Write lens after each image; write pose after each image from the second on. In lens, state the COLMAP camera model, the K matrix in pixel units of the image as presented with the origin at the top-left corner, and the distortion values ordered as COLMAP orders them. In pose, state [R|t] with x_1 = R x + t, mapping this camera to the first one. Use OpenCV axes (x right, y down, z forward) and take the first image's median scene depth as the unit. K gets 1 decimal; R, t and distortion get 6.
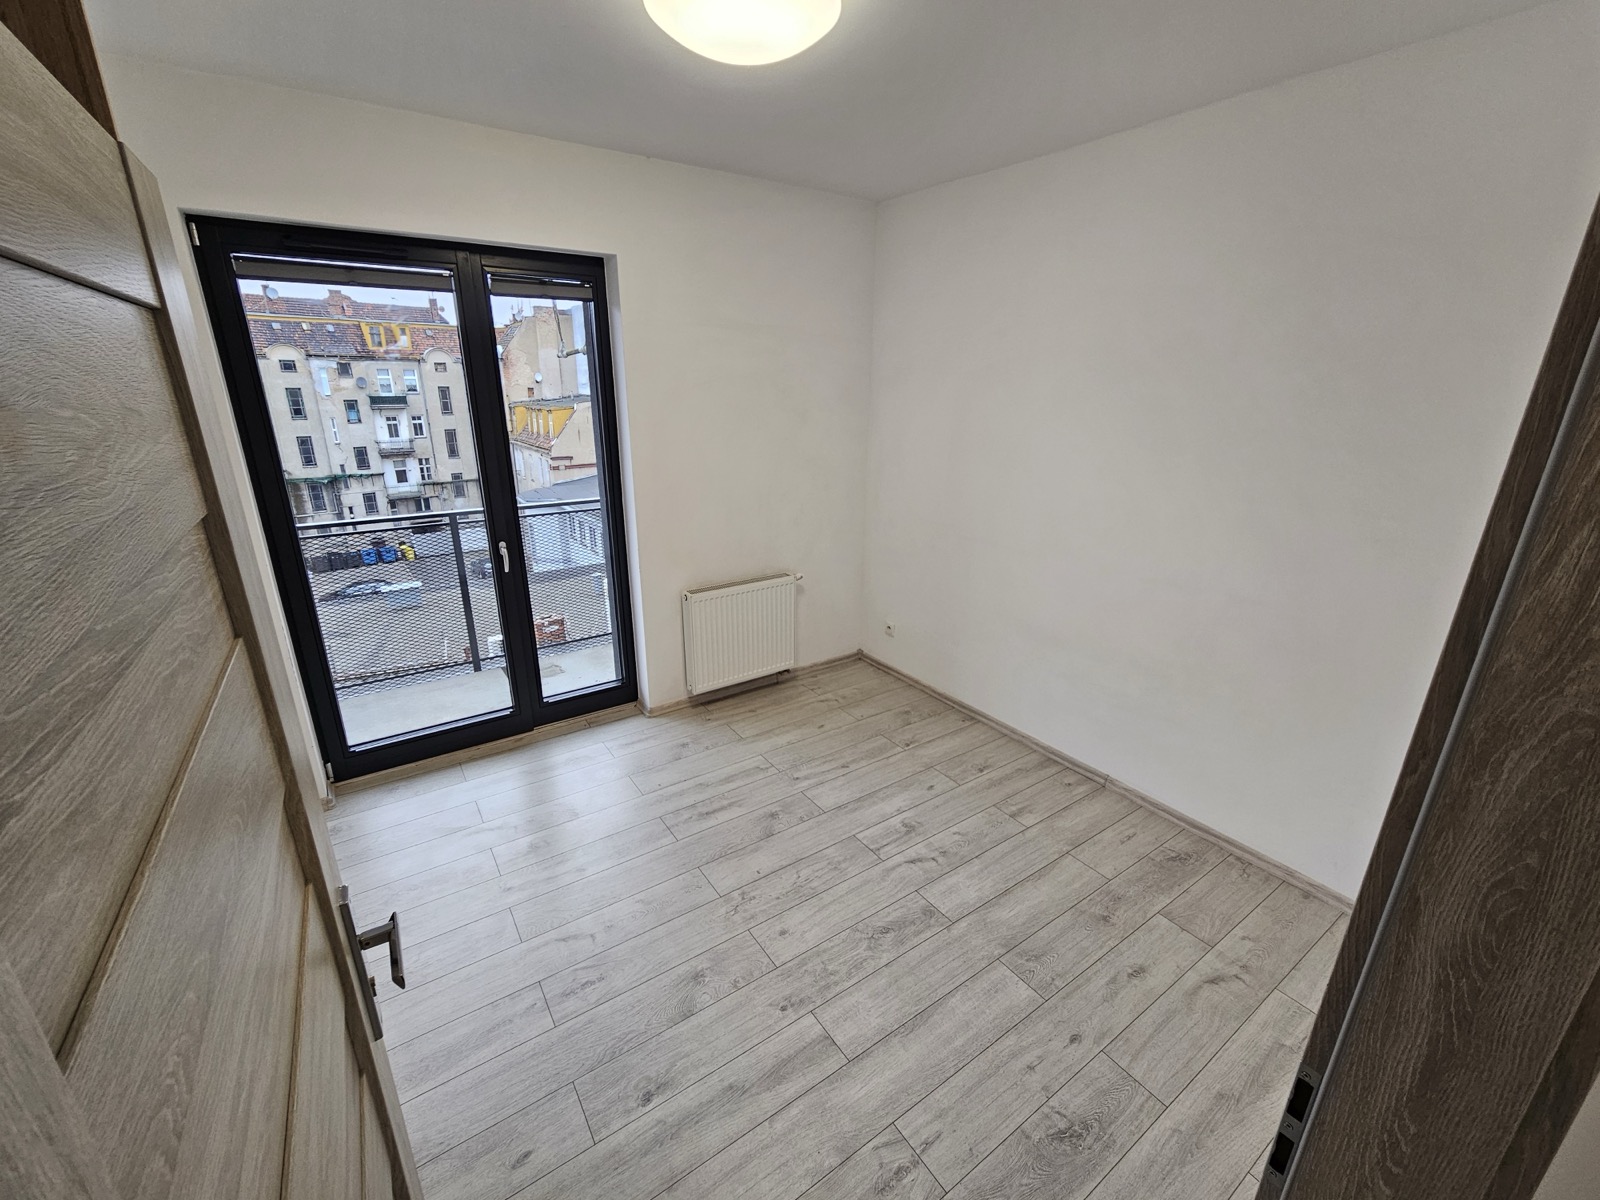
lens RADIAL K [[653.6, 0, 789.4], [0, 653.6, 591.8], [0, 0, 1]] dist [0.002014, -0.000164]
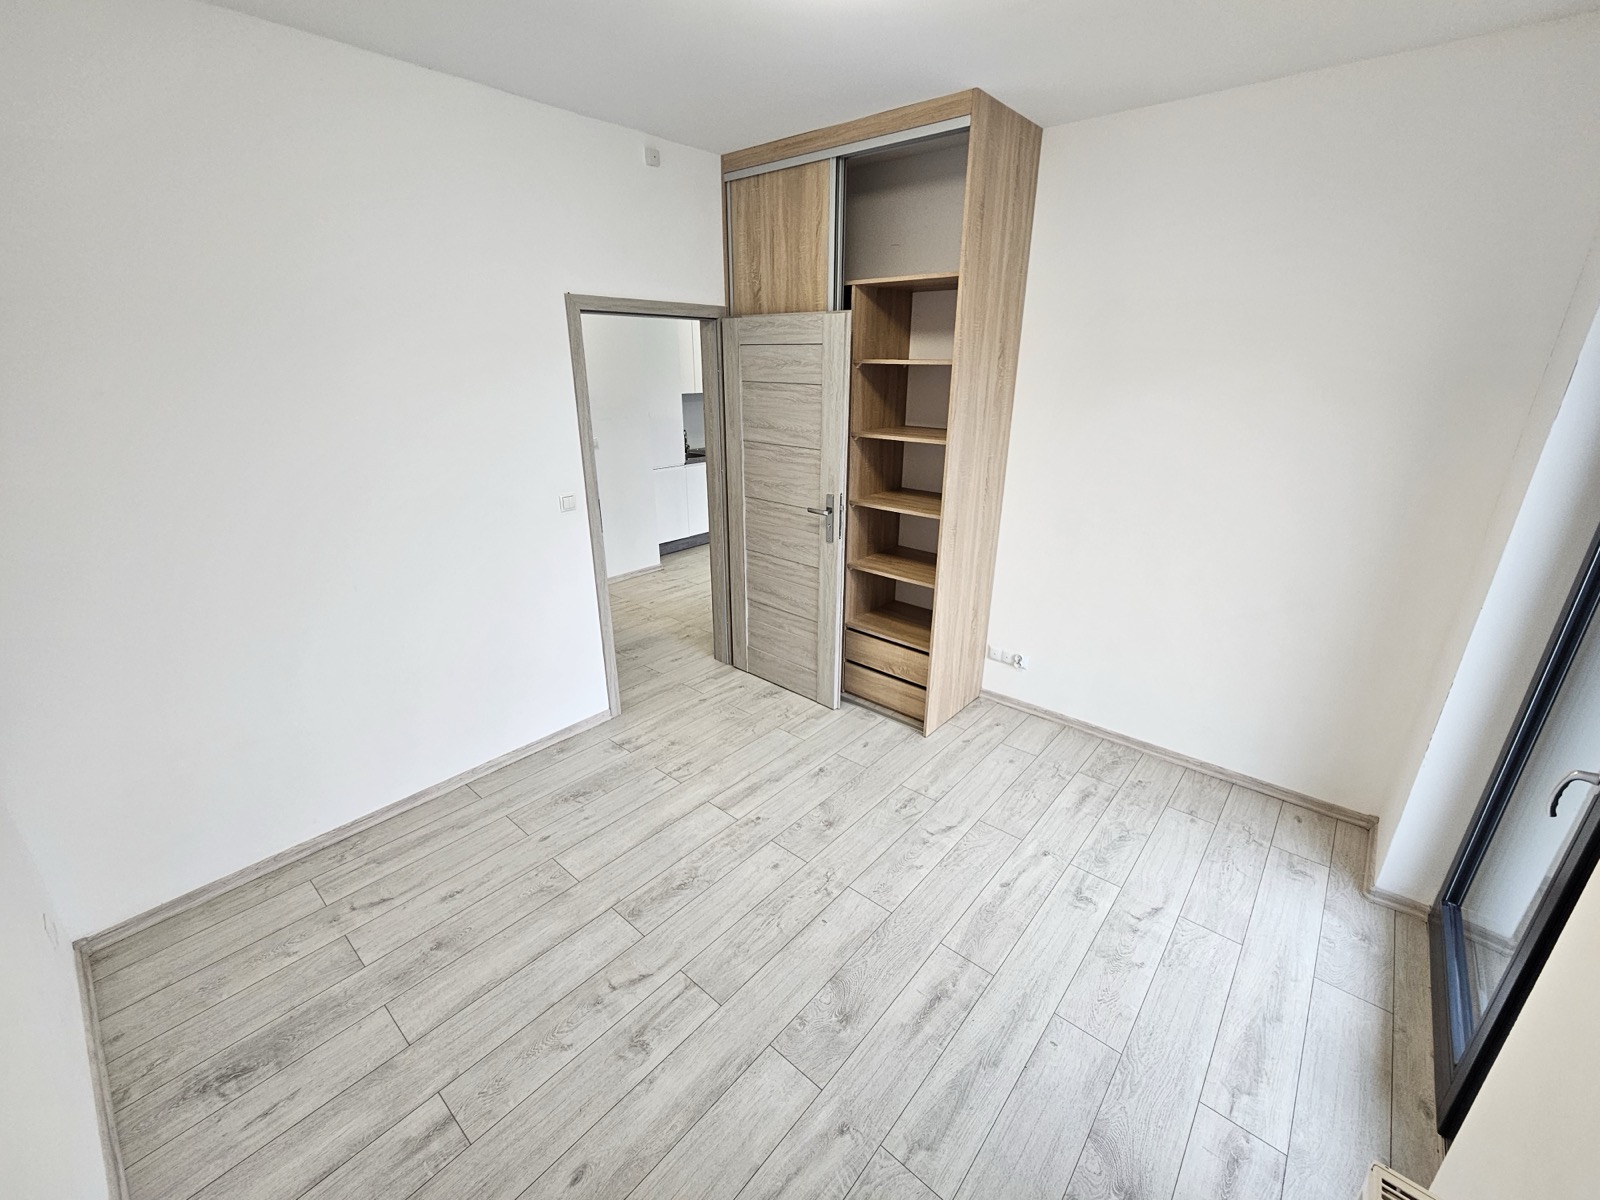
lens RADIAL K [[653.6, 0, 784.7], [0, 653.6, 607.8], [0, 0, 1]] dist [0.002014, -0.000164]
pose [[-0.967225, 0.078910, -0.241348, 0.196769], [-0.090025, 0.782176, 0.616519, -0.470065], [0.237426, 0.618040, -0.749437, 1.492703]]
